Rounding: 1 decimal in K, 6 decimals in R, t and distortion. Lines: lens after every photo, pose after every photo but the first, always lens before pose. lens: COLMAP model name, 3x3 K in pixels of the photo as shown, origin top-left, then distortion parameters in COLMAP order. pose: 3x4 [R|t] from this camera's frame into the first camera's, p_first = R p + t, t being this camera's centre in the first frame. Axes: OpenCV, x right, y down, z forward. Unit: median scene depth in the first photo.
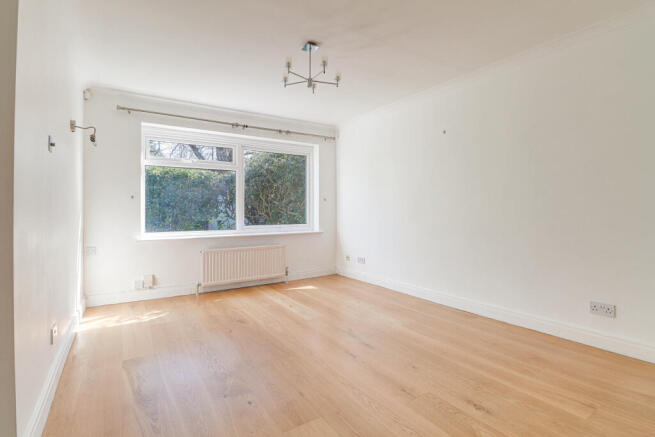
lens RADIAL K [[328.4, 0, 335.9], [0, 328.4, 207.0], [0, 0, 1]] dist [0.004210, -0.000115]
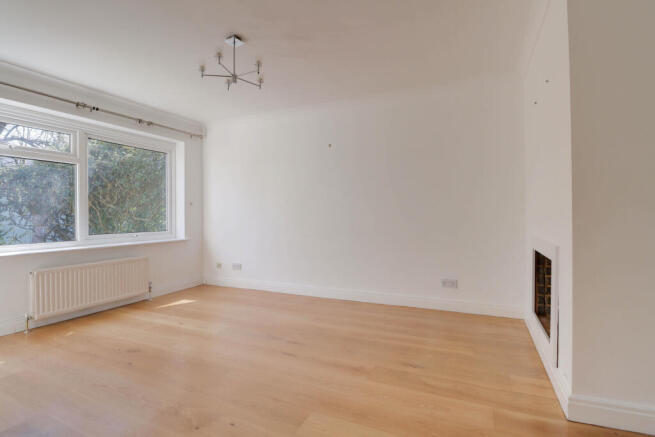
lens RADIAL K [[327.6, 0, 327.5], [0, 327.6, 218.5], [0, 0, 1]] dist [-0.002370, -0.001385]
pose [[0.849103, -0.007783, 0.528171, -0.226937], [-0.002748, 0.999813, 0.019151, 0.000186], [-0.528221, -0.017713, 0.848922, 0.040145]]
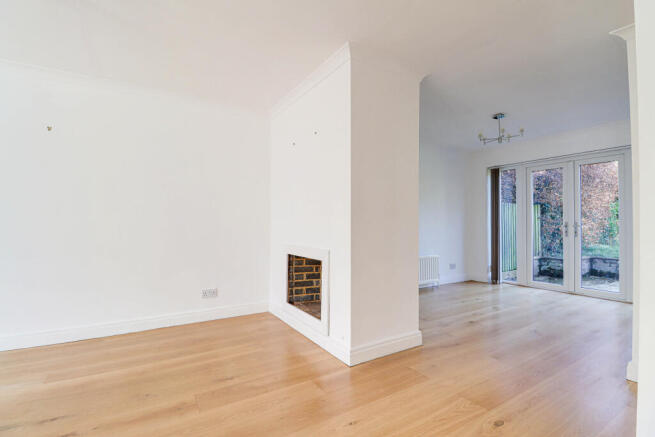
lens RADIAL K [[315.1, 0, 327.5], [0, 315.1, 218.5], [0, 0, 1]] dist [-0.000916, -0.000493]
pose [[0.027688, 0.024187, 0.999324, -0.347324], [-0.015341, 0.999600, -0.023769, -0.001594], [-0.999499, -0.014673, 0.028048, 0.247253]]
